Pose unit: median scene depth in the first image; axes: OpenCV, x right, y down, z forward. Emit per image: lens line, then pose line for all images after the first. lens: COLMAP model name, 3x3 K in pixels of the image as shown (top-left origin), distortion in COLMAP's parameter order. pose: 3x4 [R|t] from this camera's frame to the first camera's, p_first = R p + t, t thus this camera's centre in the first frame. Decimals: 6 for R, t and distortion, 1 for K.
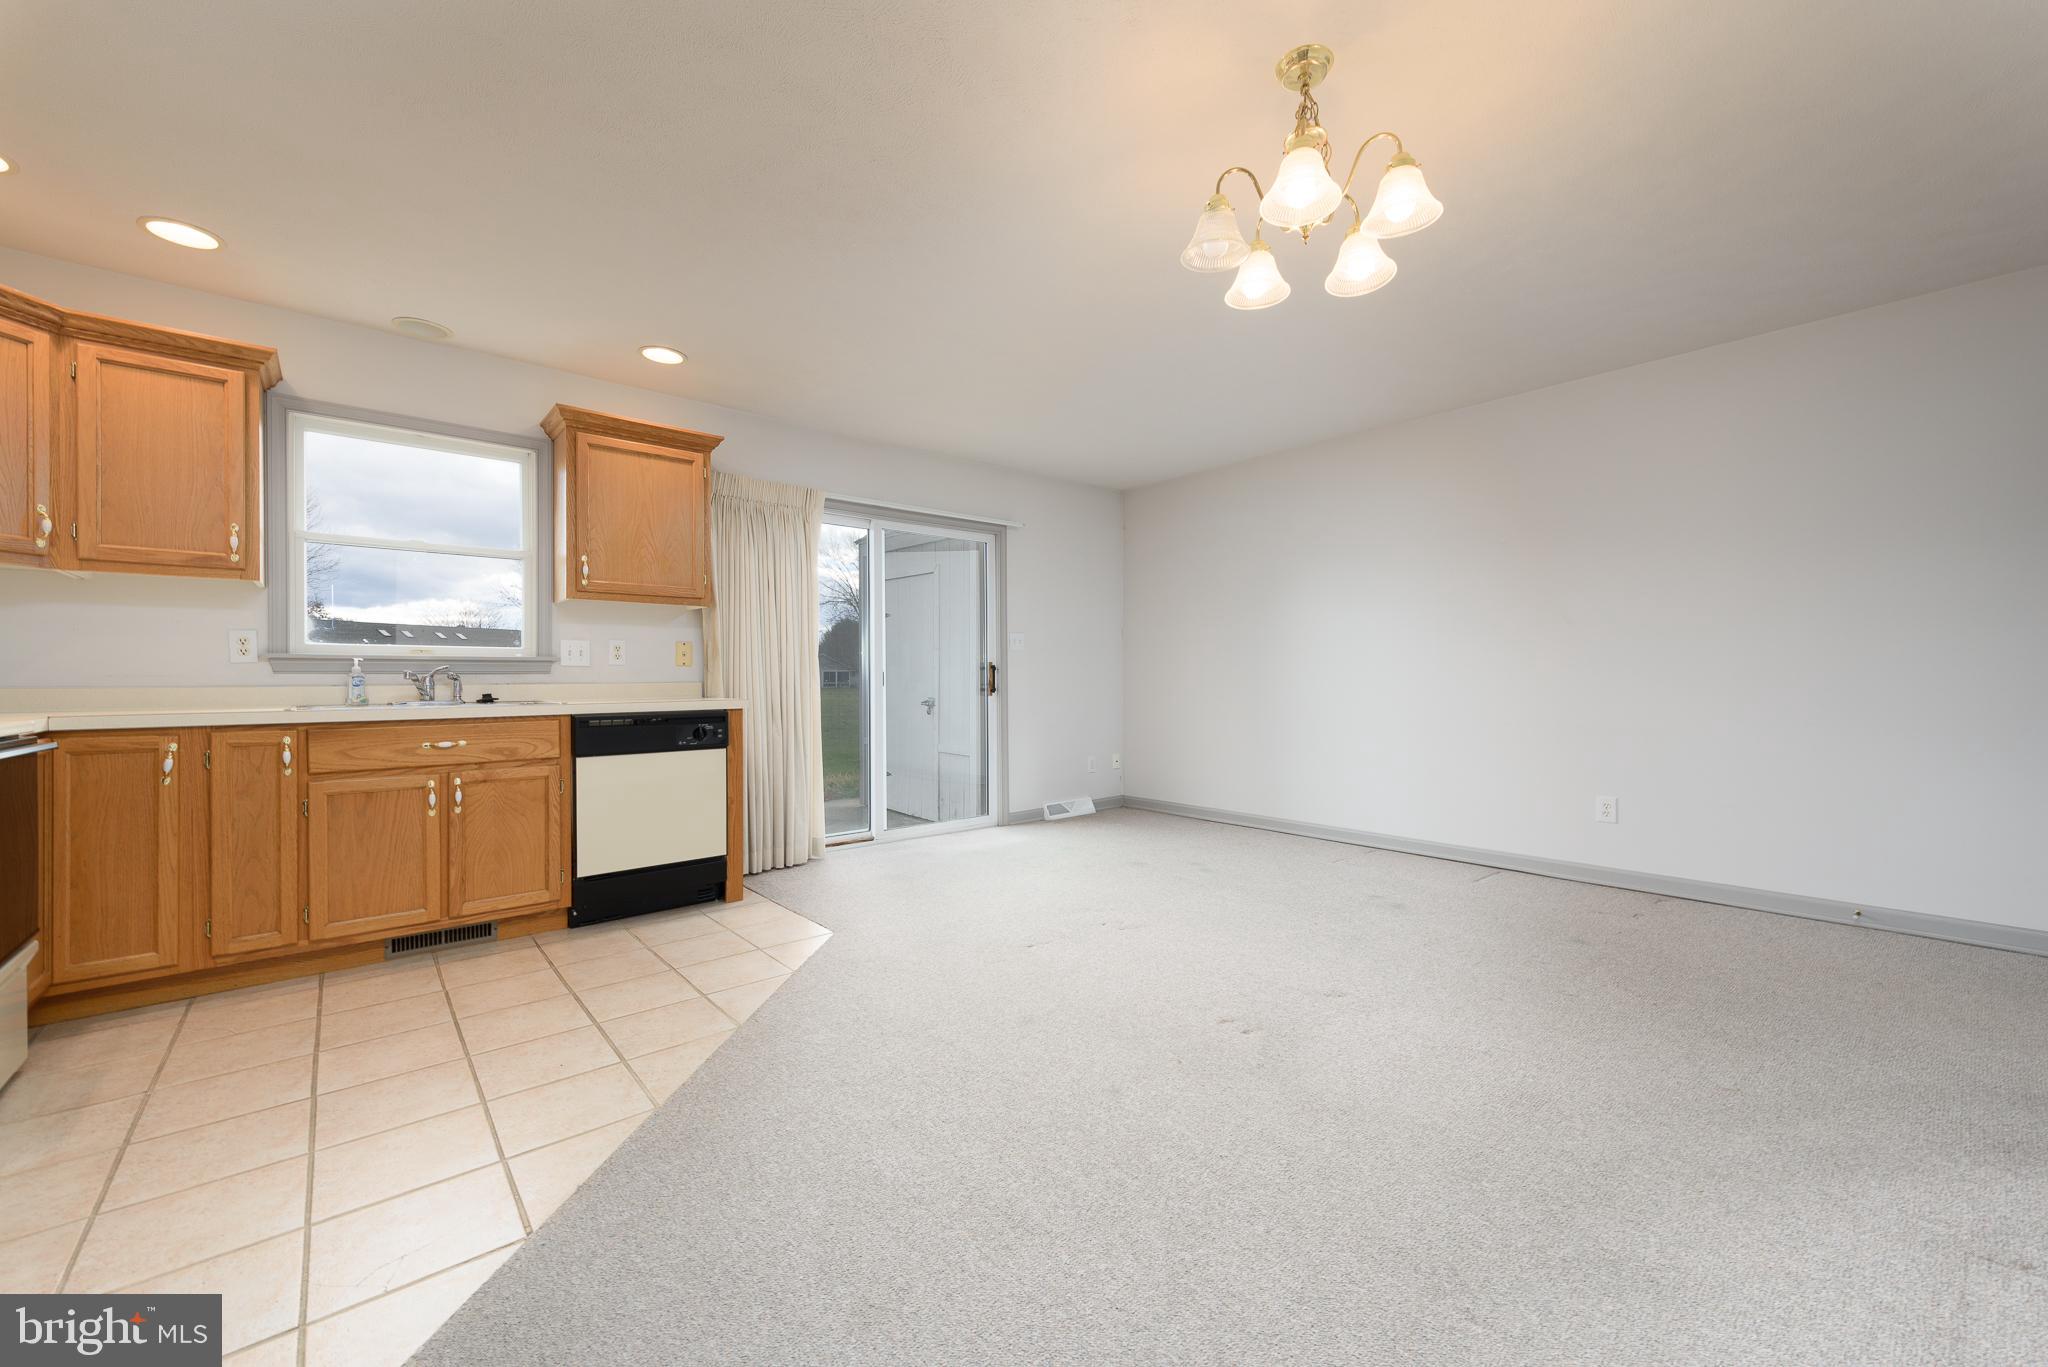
lens RADIAL K [[797.8, 0, 1026.2], [0, 797.8, 679.4], [0, 0, 1]] dist [0.014040, -0.003848]
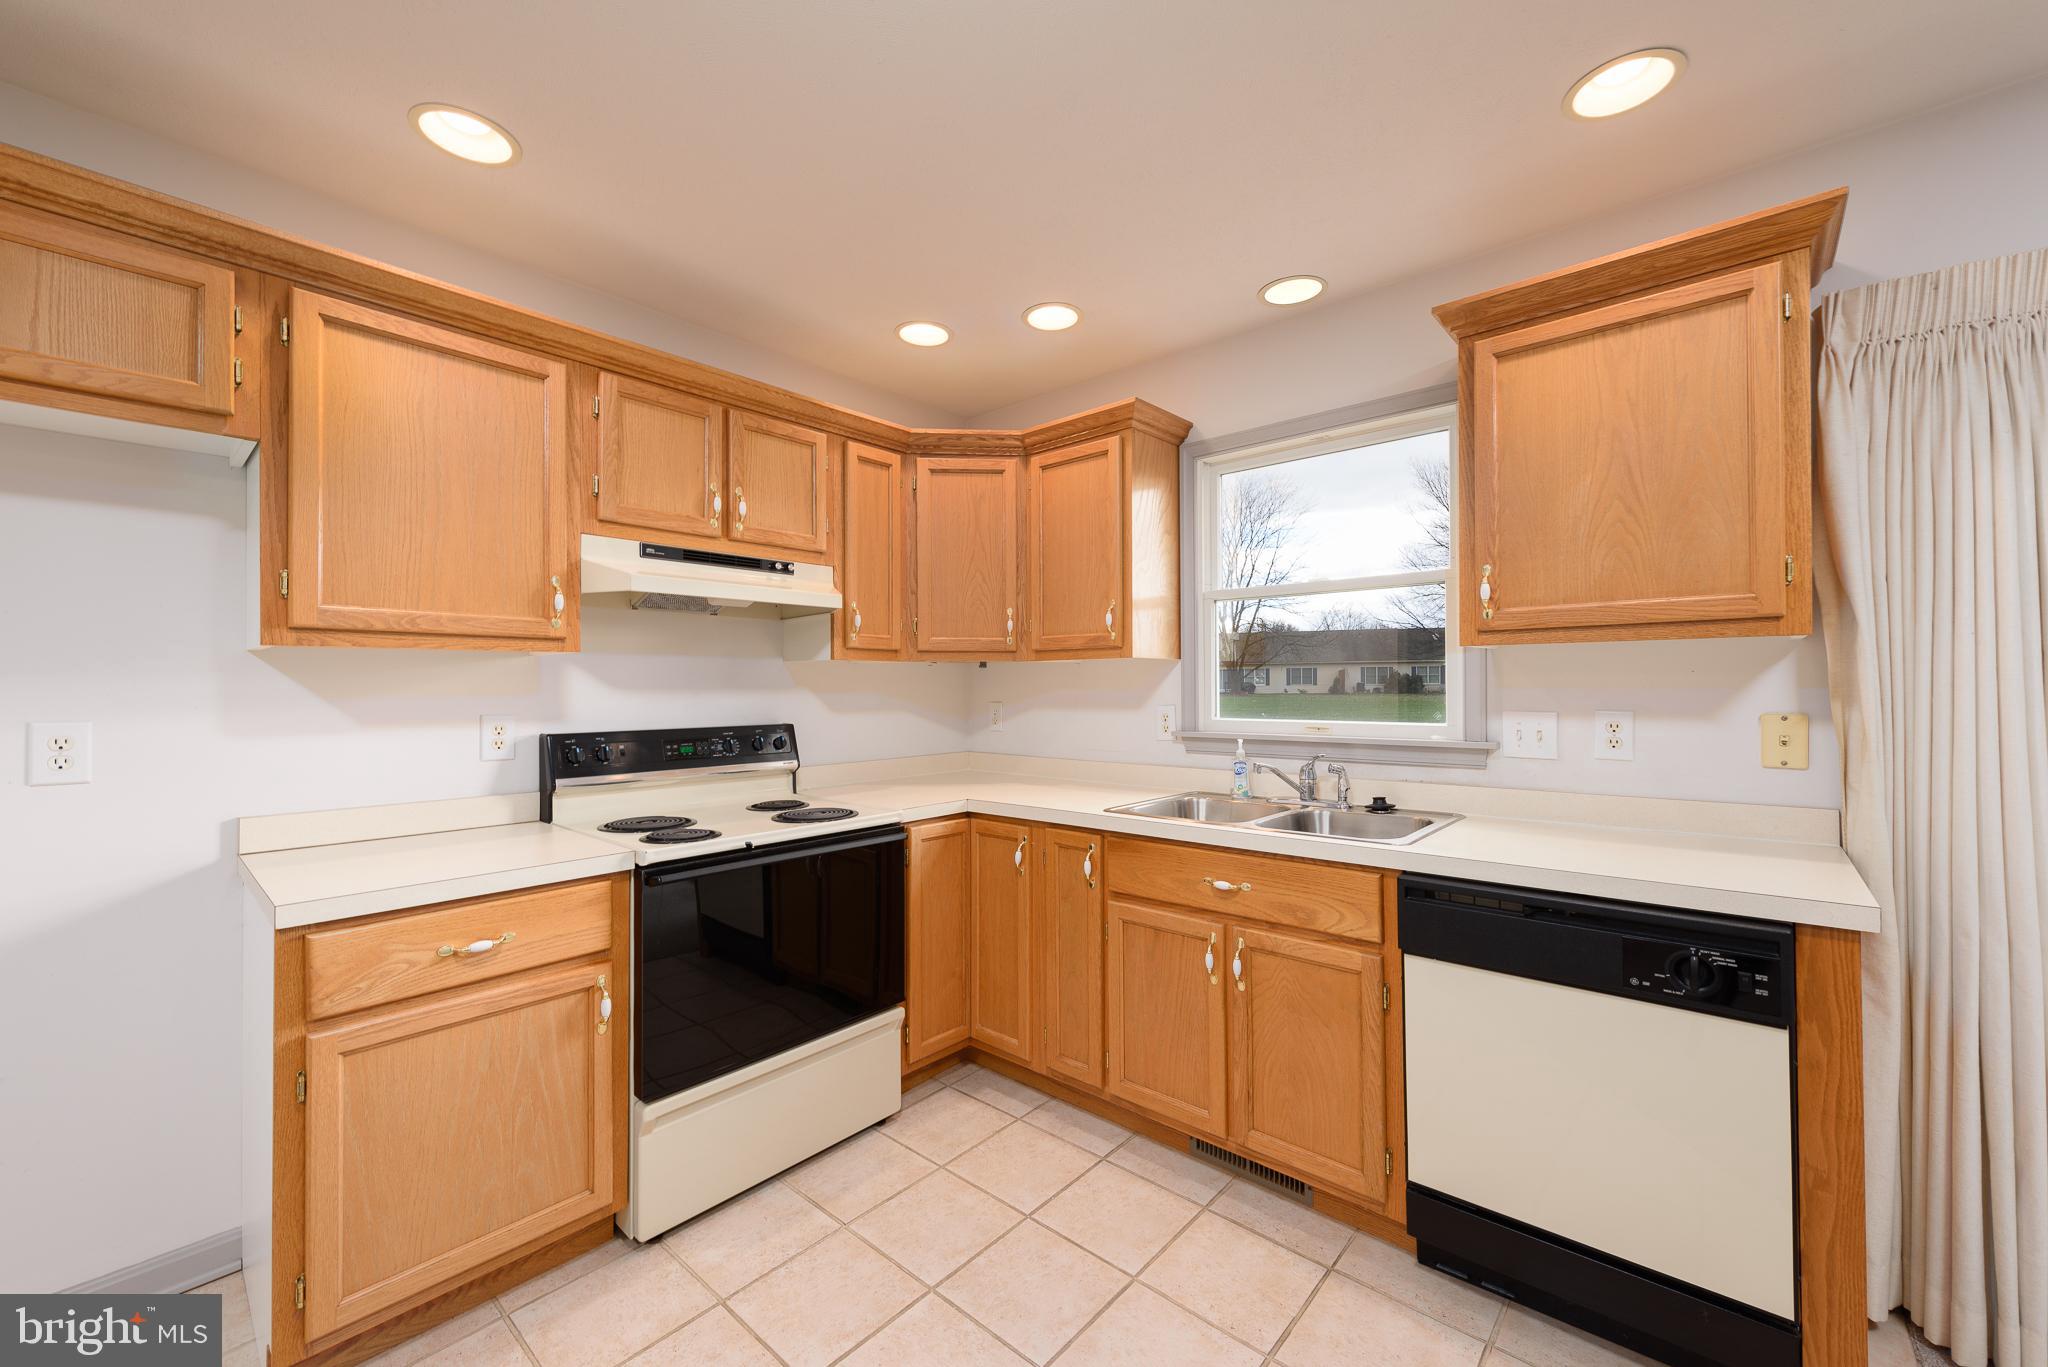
lens RADIAL K [[797.8, 0, 1022.0], [0, 797.8, 685.2], [0, 0, 1]] dist [0.014040, -0.003848]
pose [[0.145405, -0.008192, -0.989338, -0.073216], [-0.000283, 0.999965, -0.008321, -0.079584], [0.989372, 0.001490, 0.145398, 0.705746]]
